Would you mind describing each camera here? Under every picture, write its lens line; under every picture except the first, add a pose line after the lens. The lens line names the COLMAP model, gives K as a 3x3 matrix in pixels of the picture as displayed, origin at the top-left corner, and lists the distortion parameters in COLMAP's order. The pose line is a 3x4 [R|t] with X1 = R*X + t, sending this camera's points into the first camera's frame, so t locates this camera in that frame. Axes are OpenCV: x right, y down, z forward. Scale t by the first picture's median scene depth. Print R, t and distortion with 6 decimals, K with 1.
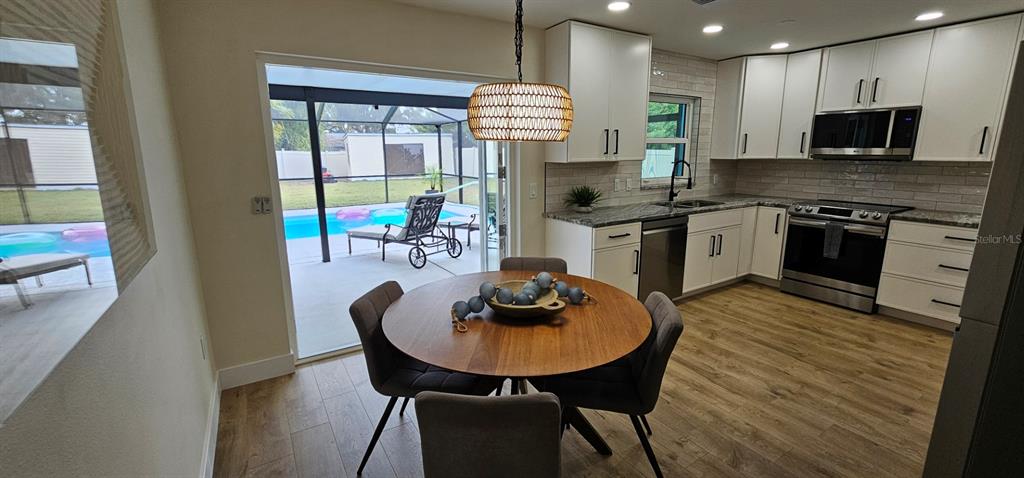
lens RADIAL K [[416.1, 0, 519.8], [0, 416.1, 235.9], [0, 0, 1]] dist [0.000273, -0.000525]
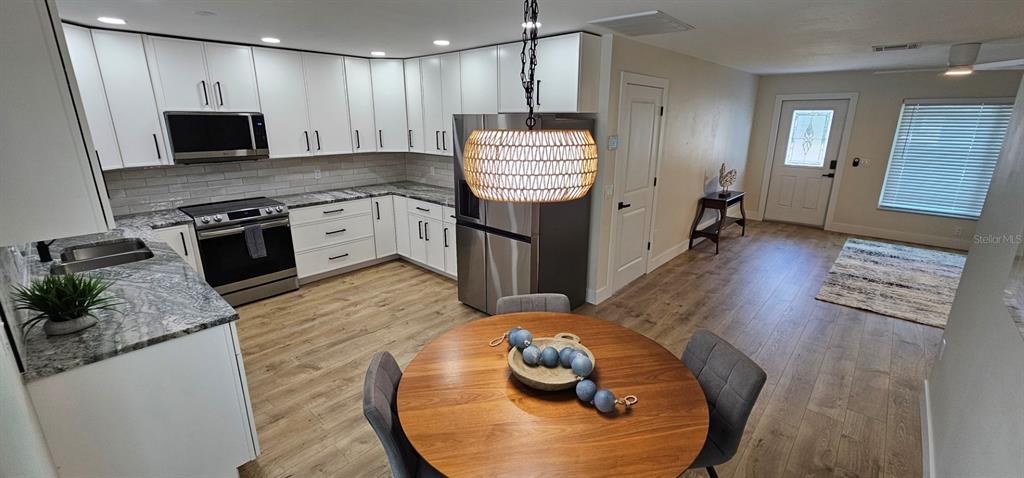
lens RADIAL K [[416.1, 0, 519.6], [0, 416.1, 235.9], [0, 0, 1]] dist [0.000273, -0.000525]
pose [[-0.271291, -0.264820, 0.925349, -0.415505], [0.182633, 0.929775, 0.319630, -0.229980], [-0.945011, 0.255712, -0.203875, 0.635523]]
